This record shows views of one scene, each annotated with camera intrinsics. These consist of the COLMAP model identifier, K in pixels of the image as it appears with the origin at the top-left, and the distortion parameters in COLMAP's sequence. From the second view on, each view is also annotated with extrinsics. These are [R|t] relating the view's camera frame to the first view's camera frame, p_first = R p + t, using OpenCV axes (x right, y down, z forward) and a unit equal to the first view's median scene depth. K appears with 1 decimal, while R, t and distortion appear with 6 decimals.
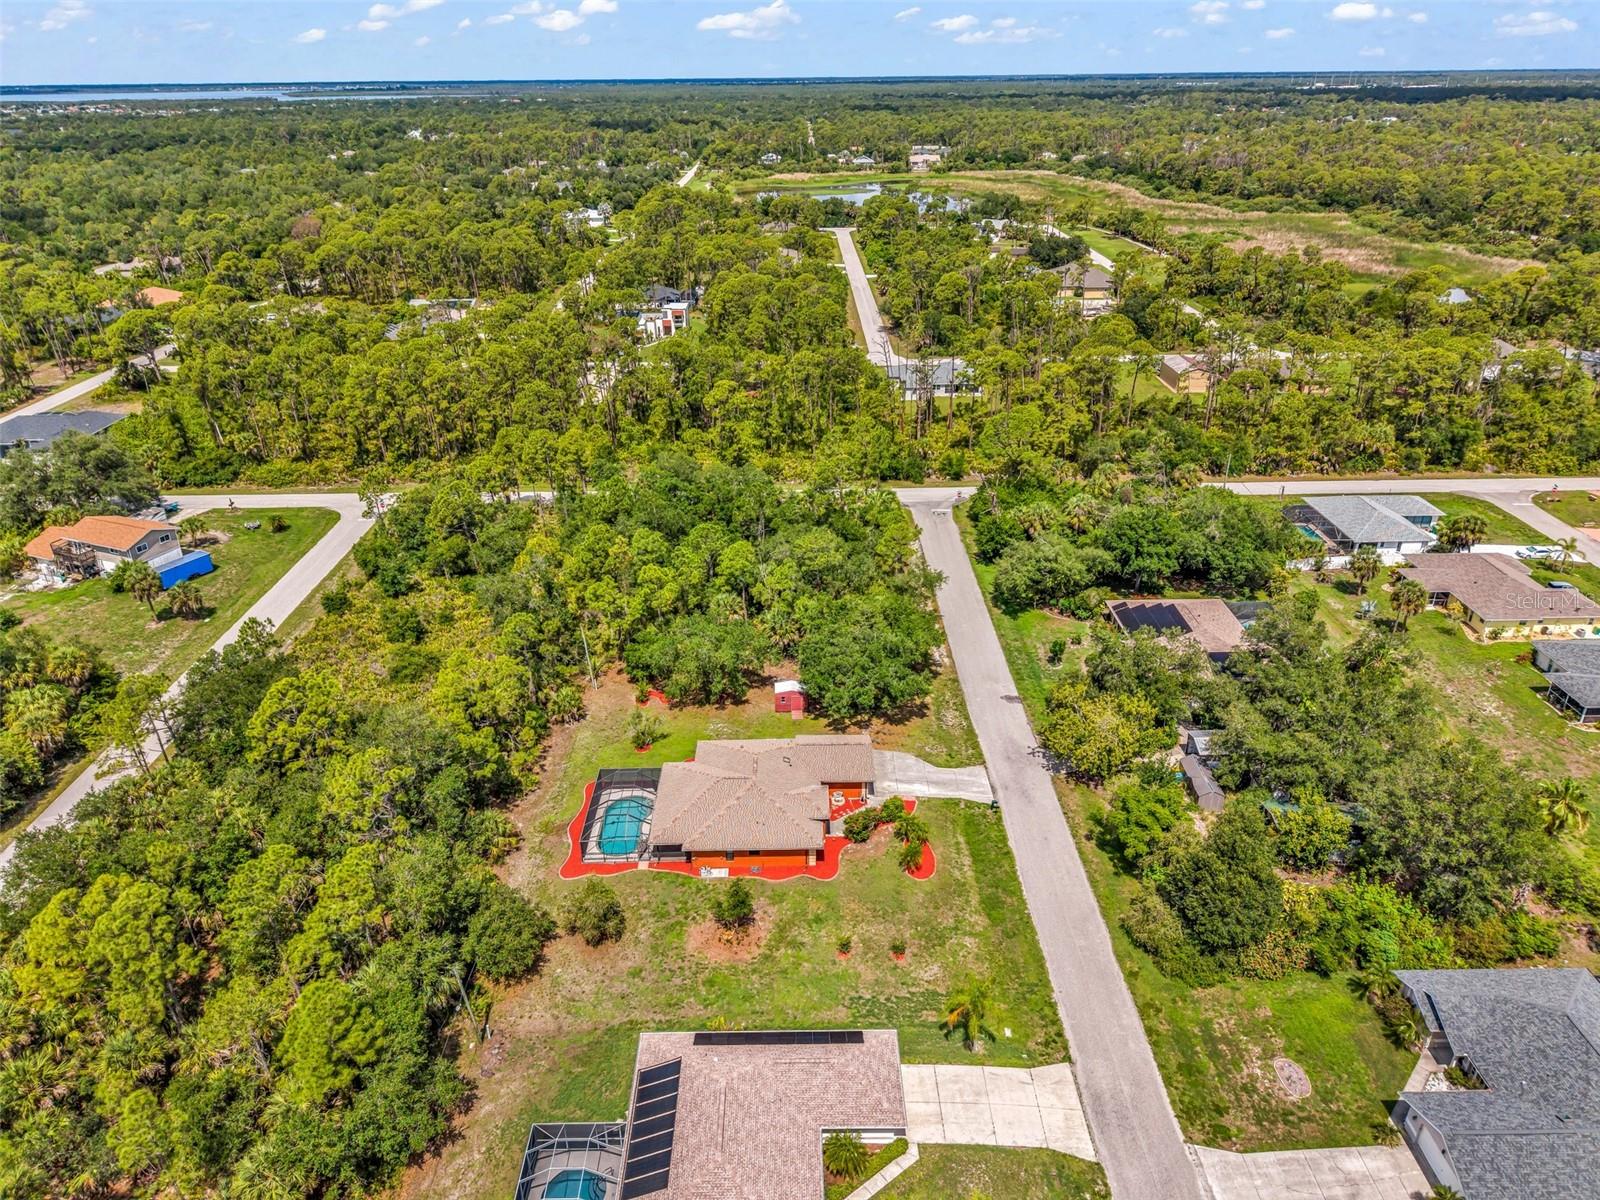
lens RADIAL K [[1067.3, 0, 796.5], [0, 1067.3, 597.1], [0, 0, 1]] dist [0.040502, -0.042702]
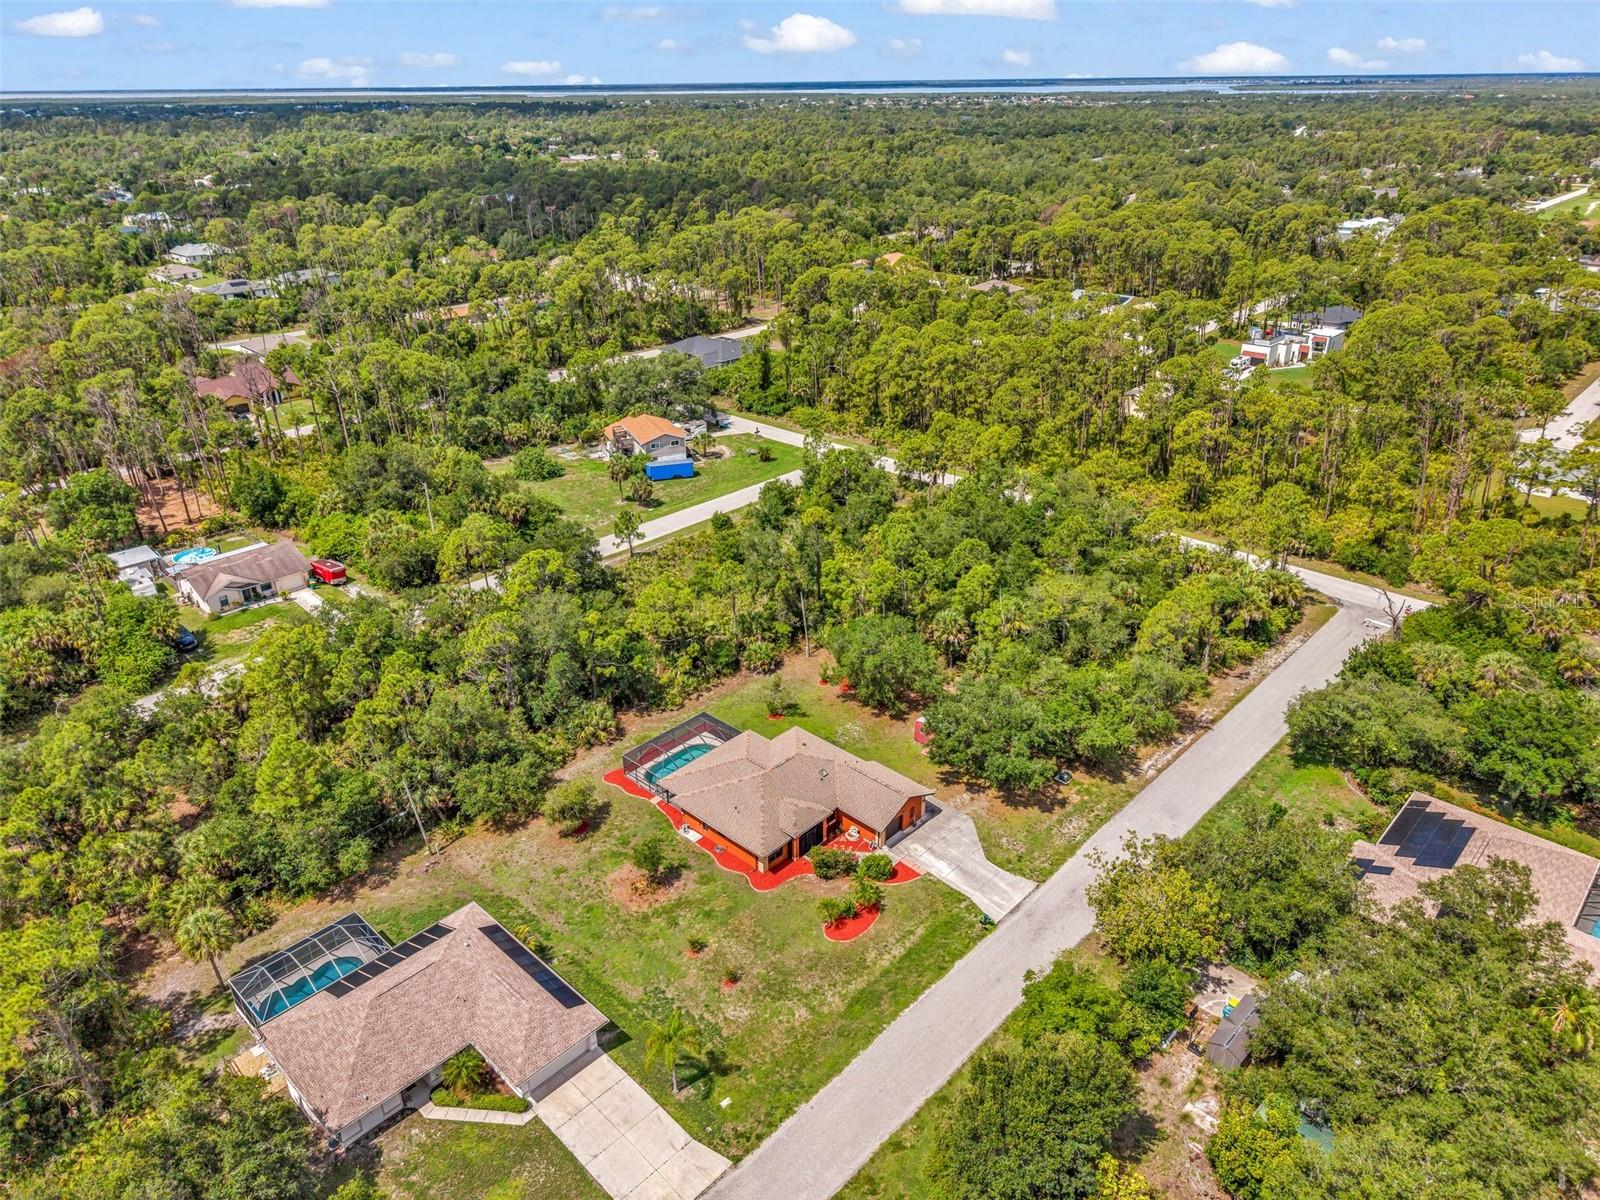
lens RADIAL K [[1067.3, 0, 796.5], [0, 1067.3, 597.1], [0, 0, 1]] dist [0.040502, -0.042702]
pose [[0.718783, 0.304075, -0.625211, 0.399904], [-0.301233, 0.946698, 0.114115, -0.078027], [0.626585, 0.106311, 0.772068, 0.158008]]
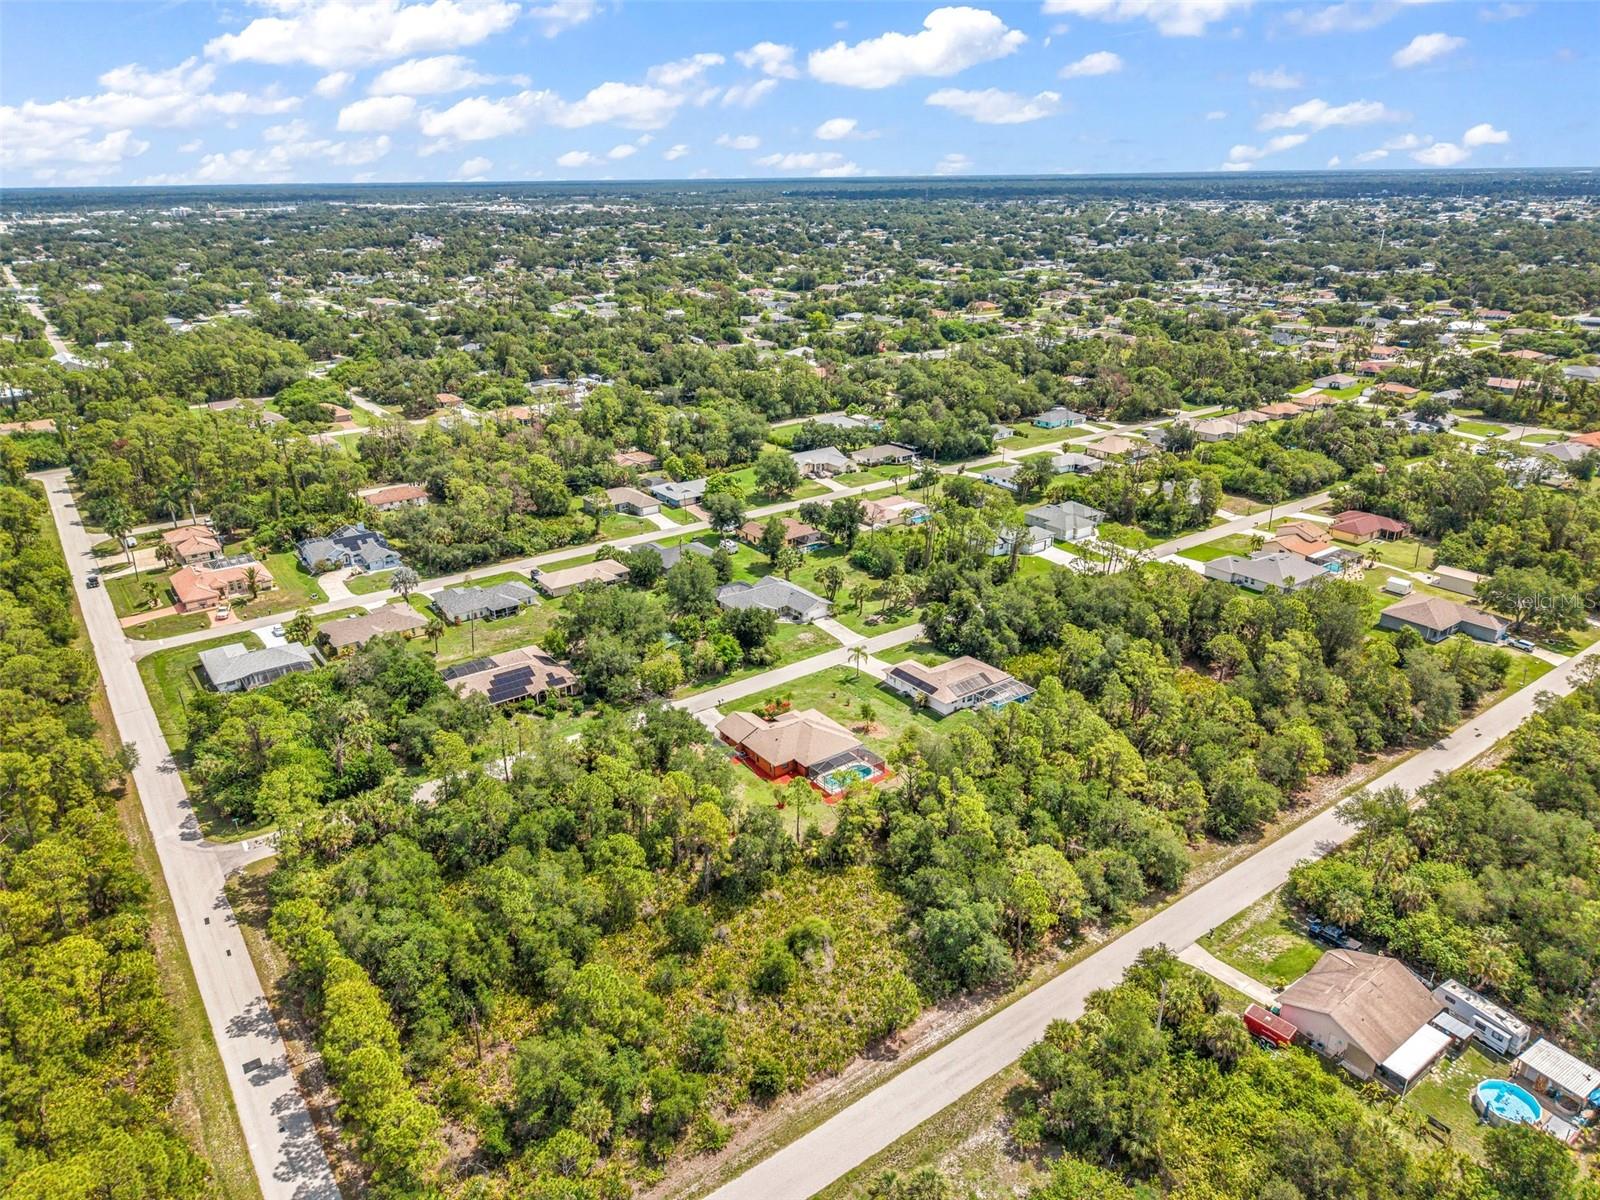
lens RADIAL K [[1038.8, 0, 817.9], [0, 1038.8, 641.4], [0, 0, 1]] dist [0.097684, -0.151116]
pose [[-0.597949, -0.314191, 0.737388, -0.962851], [0.362902, 0.714155, 0.598569, -0.716233], [-0.714674, 0.625513, -0.313008, 1.044654]]
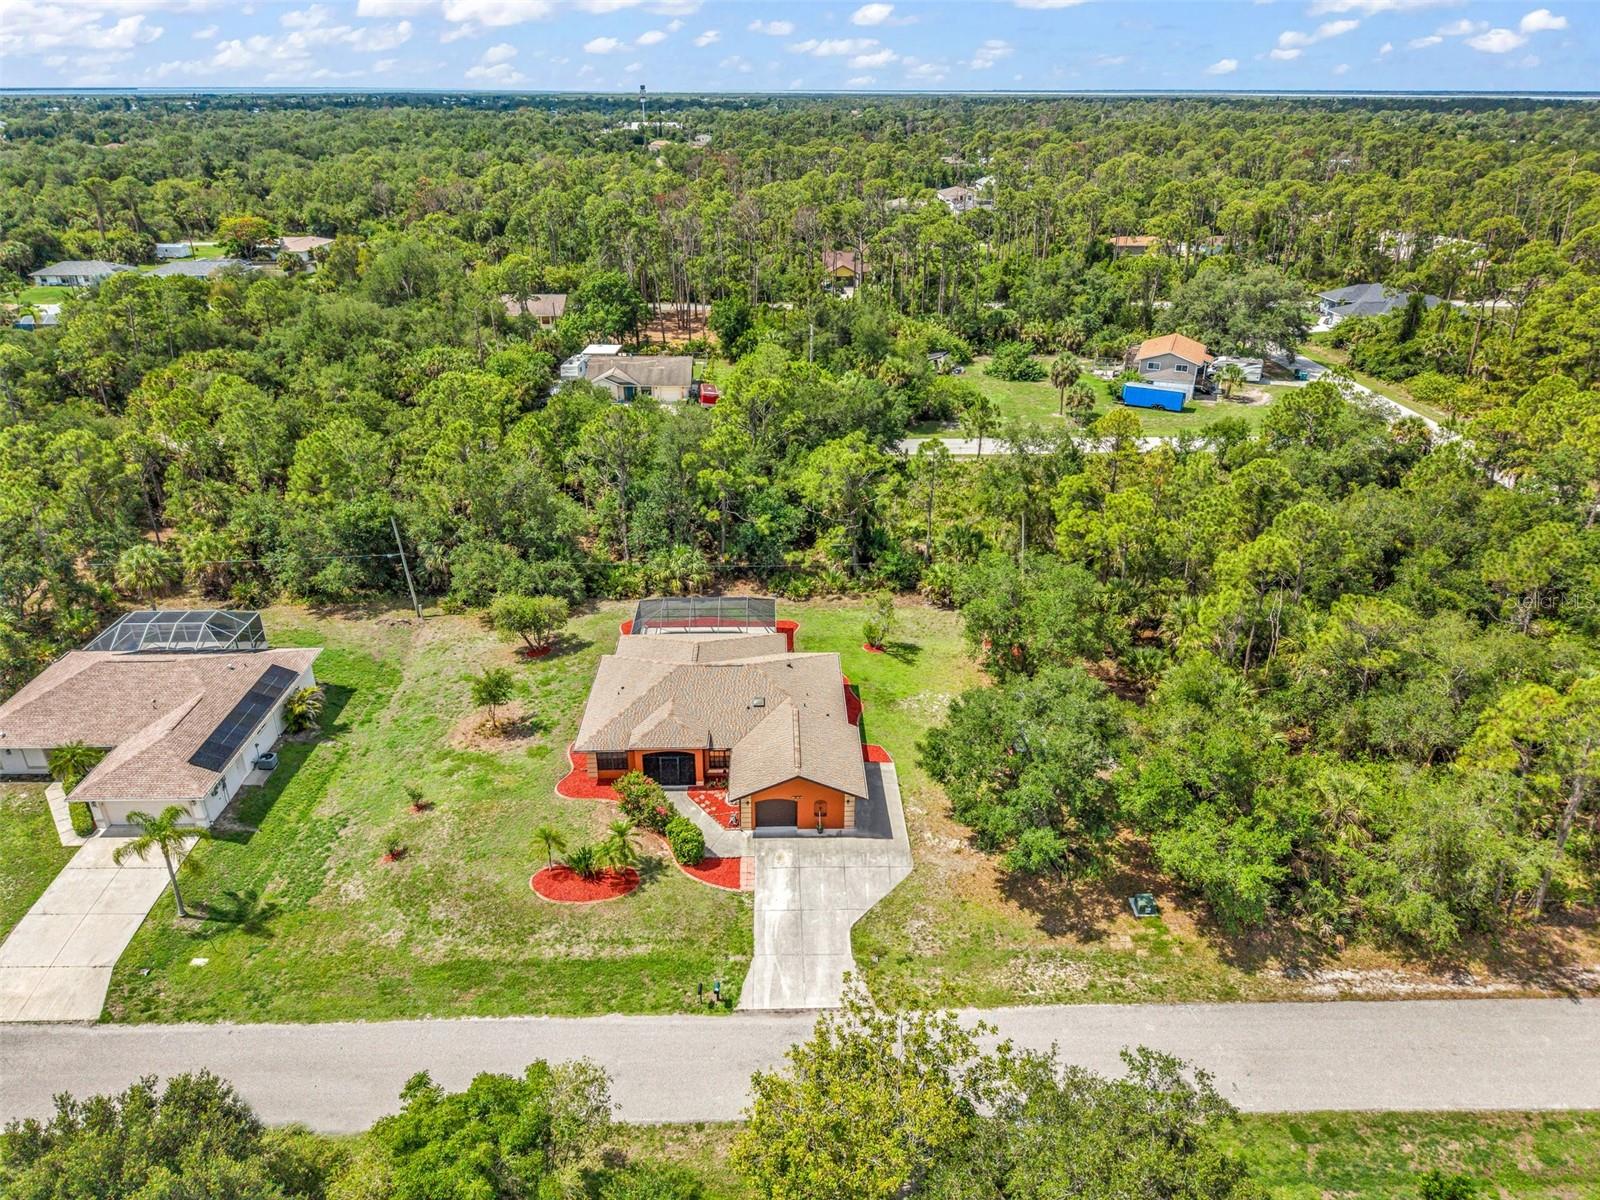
lens RADIAL K [[1067.3, 0, 796.5], [0, 1067.3, 597.1], [0, 0, 1]] dist [0.040502, -0.042702]
pose [[0.014308, 0.437572, -0.899070, 0.413834], [-0.439649, 0.810333, 0.387388, -0.123146], [0.898056, 0.389732, 0.203972, 0.643504]]
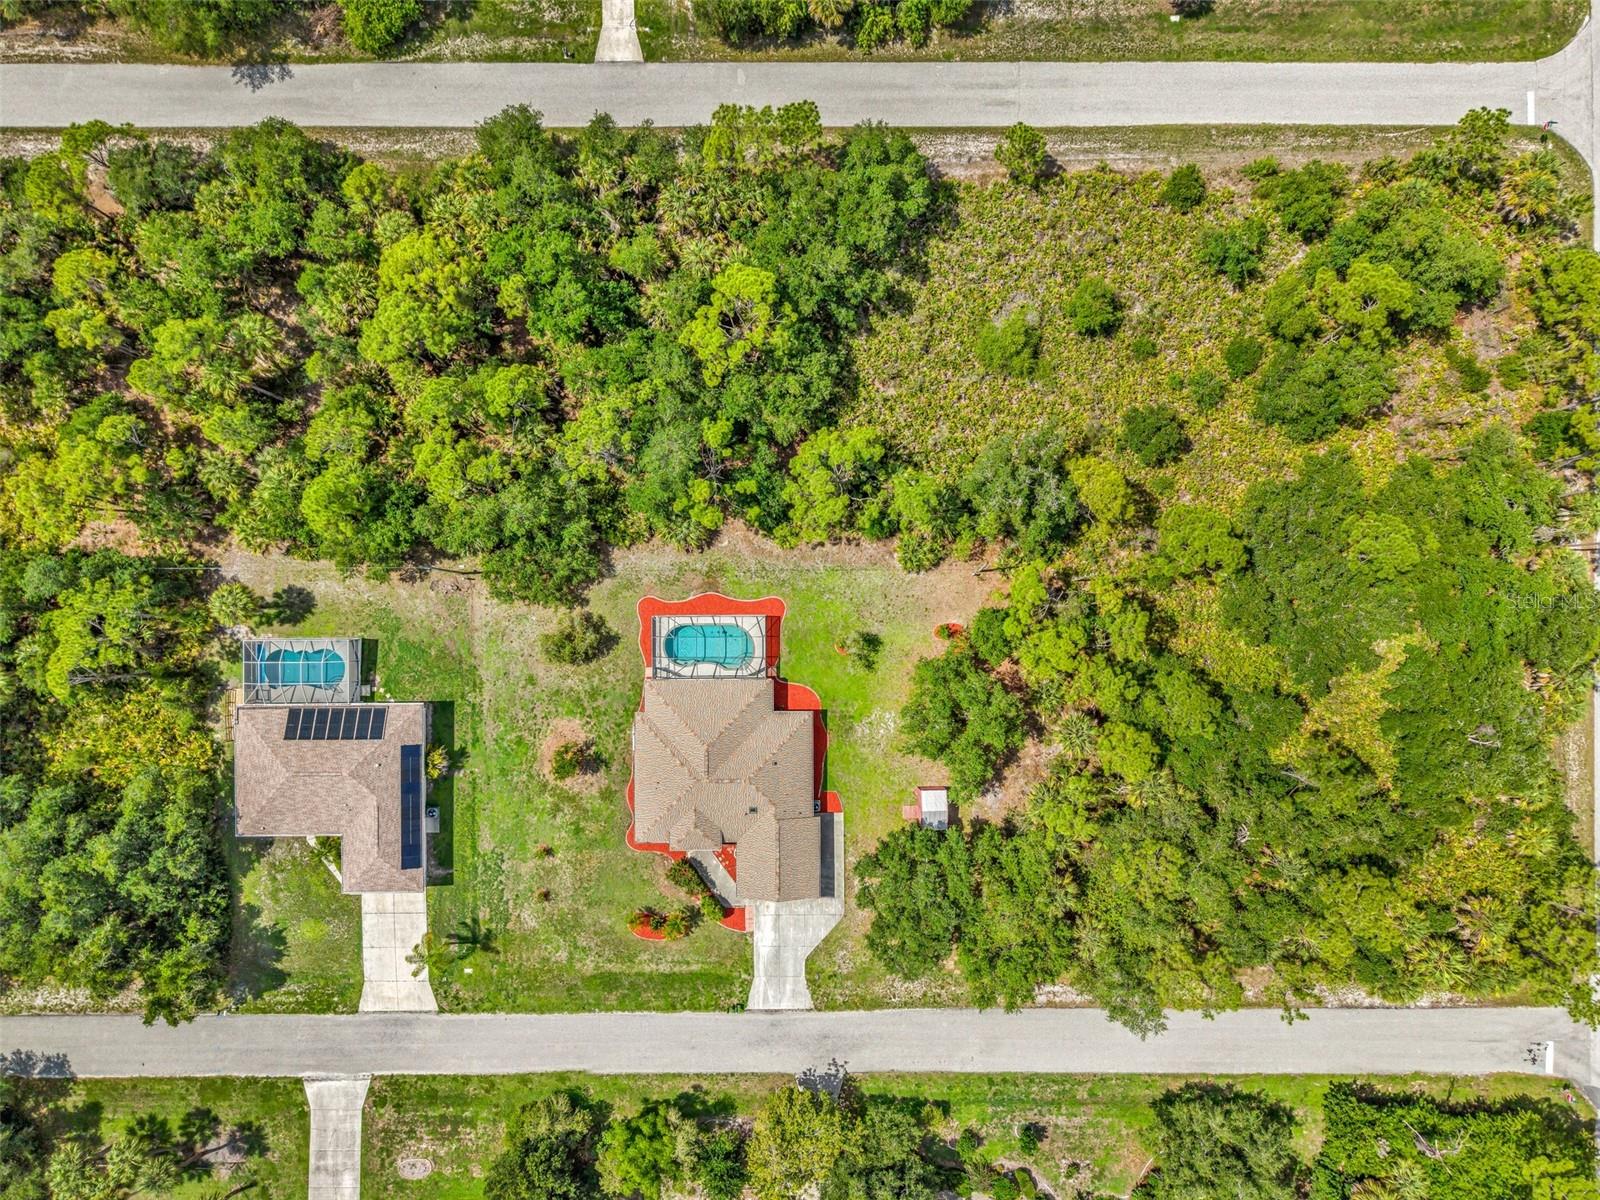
lens RADIAL K [[1067.3, 0, 796.5], [0, 1067.3, 597.1], [0, 0, 1]] dist [0.040502, -0.042702]
pose [[-0.004605, 0.999922, 0.011617, -0.161709], [-0.437812, -0.012461, 0.898980, -0.551623], [0.899055, -0.000947, 0.437836, 0.454923]]
